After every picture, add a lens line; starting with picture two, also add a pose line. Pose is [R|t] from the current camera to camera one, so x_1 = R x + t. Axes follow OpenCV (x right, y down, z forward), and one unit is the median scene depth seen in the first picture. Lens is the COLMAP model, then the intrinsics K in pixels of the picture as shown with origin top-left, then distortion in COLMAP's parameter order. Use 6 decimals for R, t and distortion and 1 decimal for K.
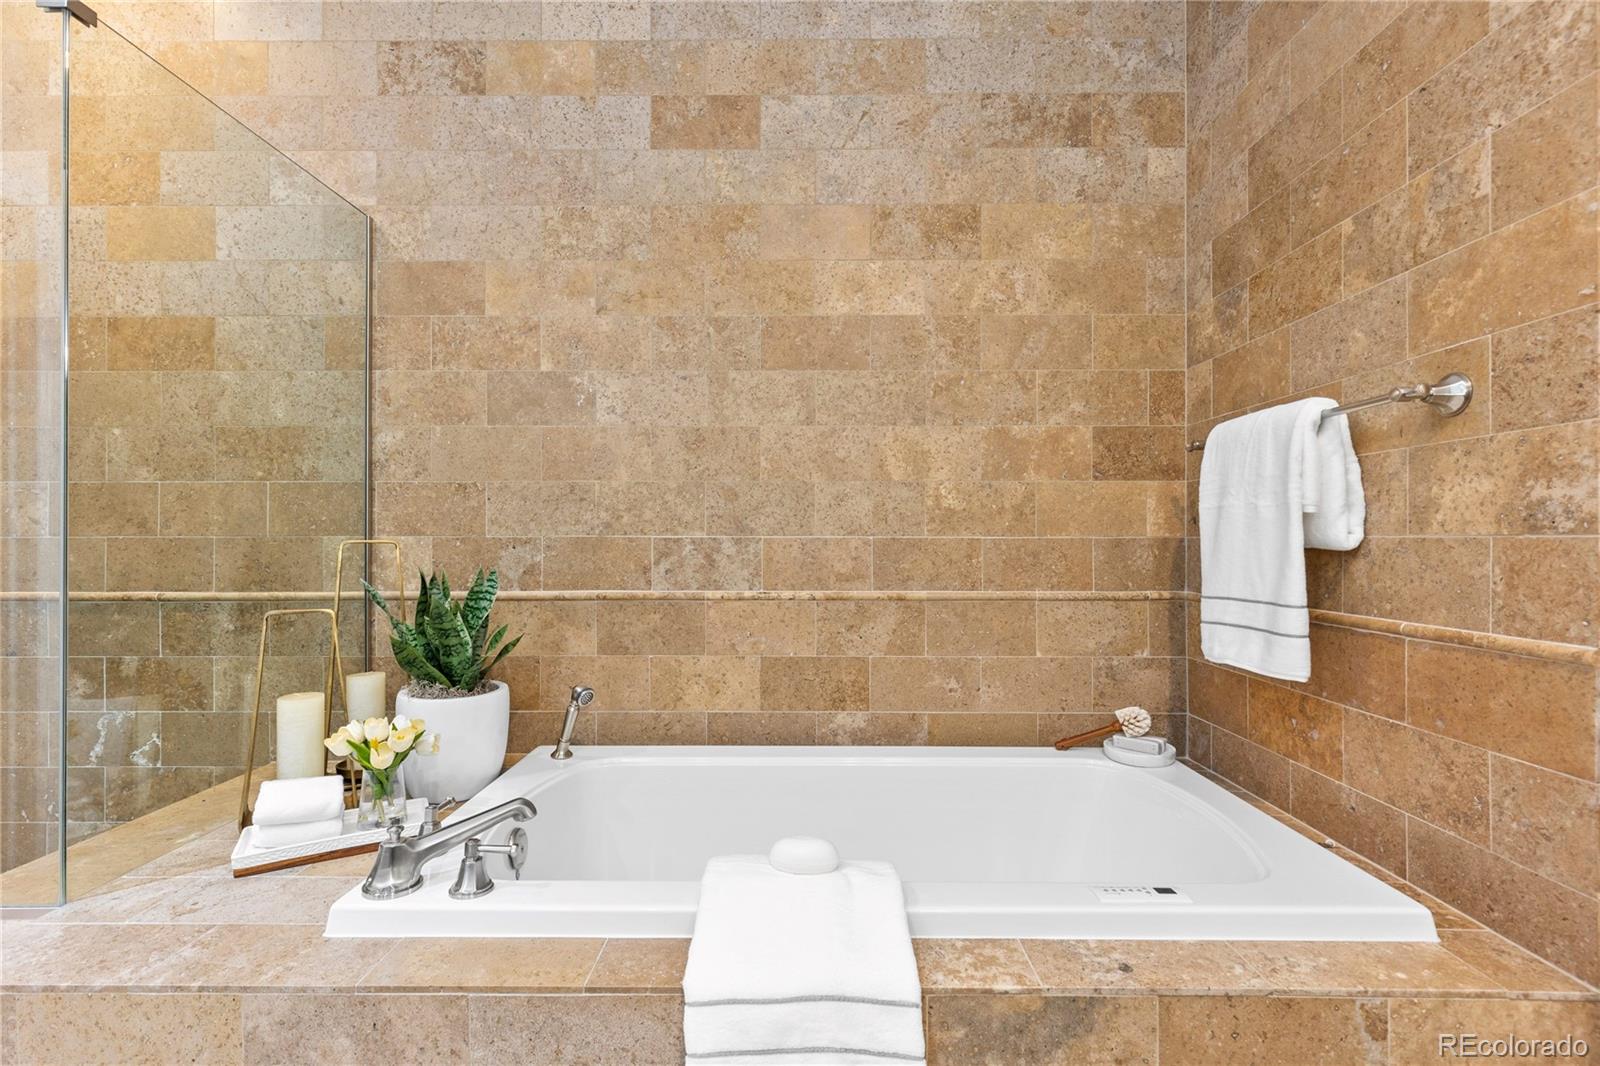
lens RADIAL K [[728.2, 0, 804.6], [0, 728.2, 530.5], [0, 0, 1]] dist [0.007184, -0.000808]
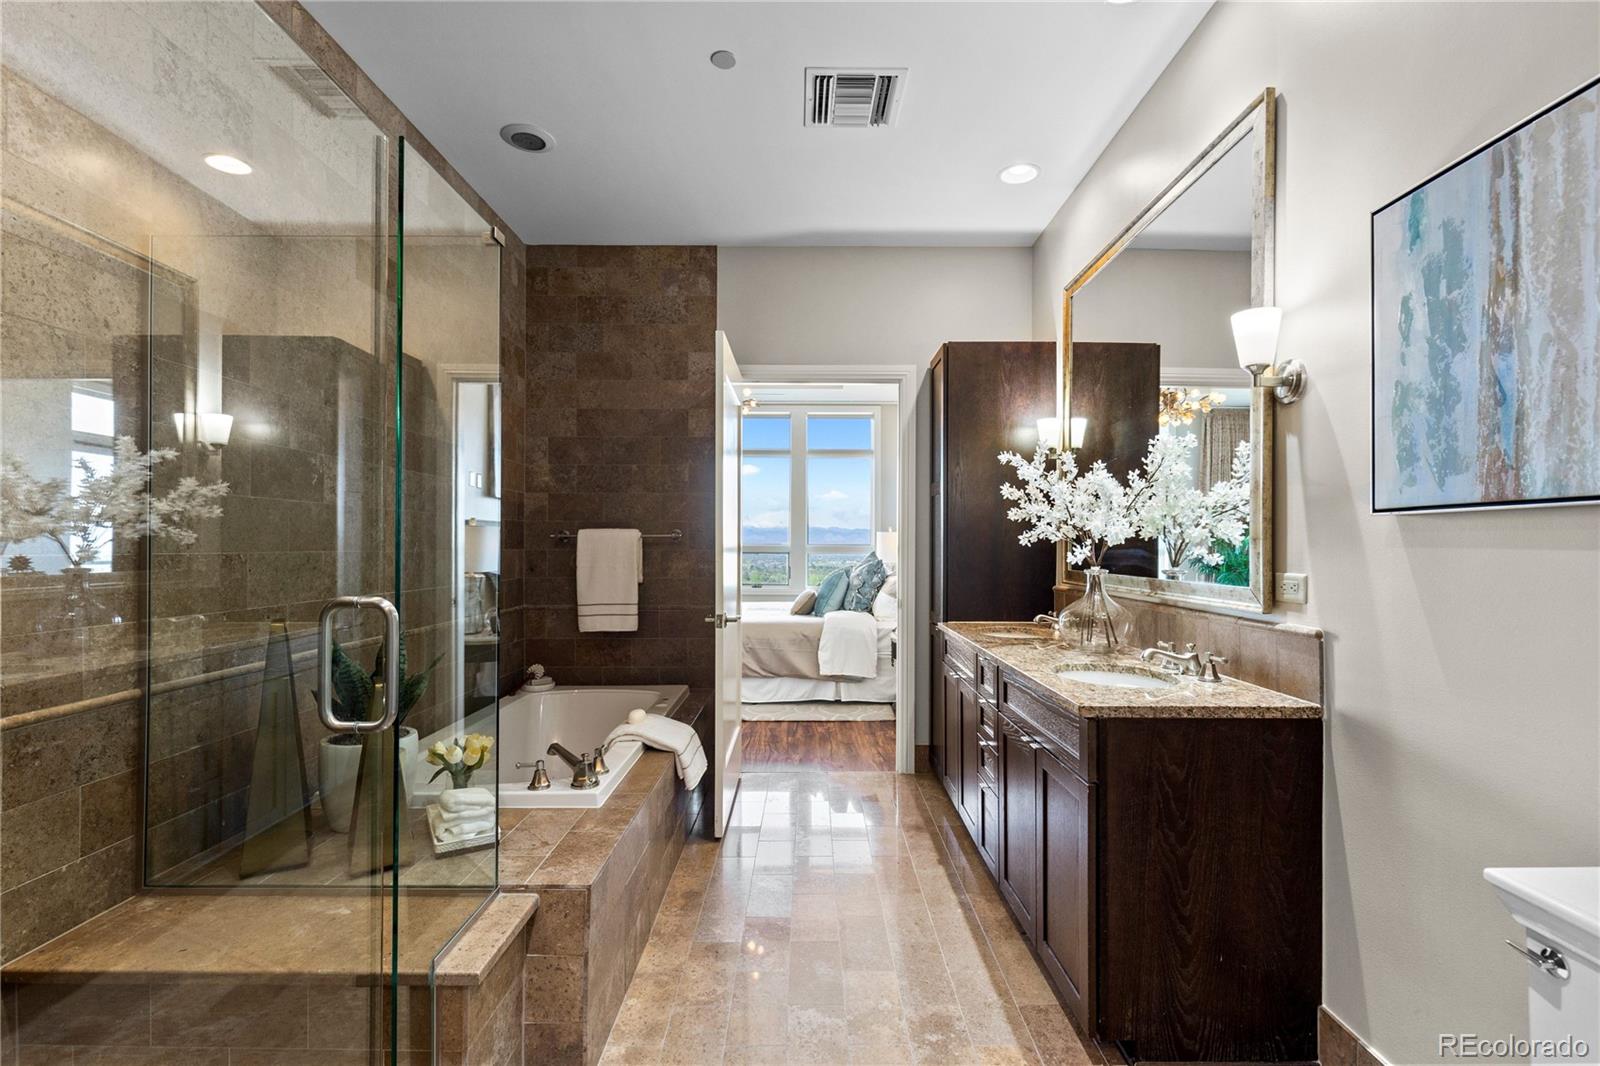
lens RADIAL K [[728.2, 0, 804.9], [0, 728.2, 539.6], [0, 0, 1]] dist [0.007184, -0.000808]
pose [[-0.011746, 0.008115, 0.999898, -1.434894], [-0.011447, 0.999900, -0.008249, -0.085687], [-0.999865, -0.011543, -0.011652, 0.260973]]
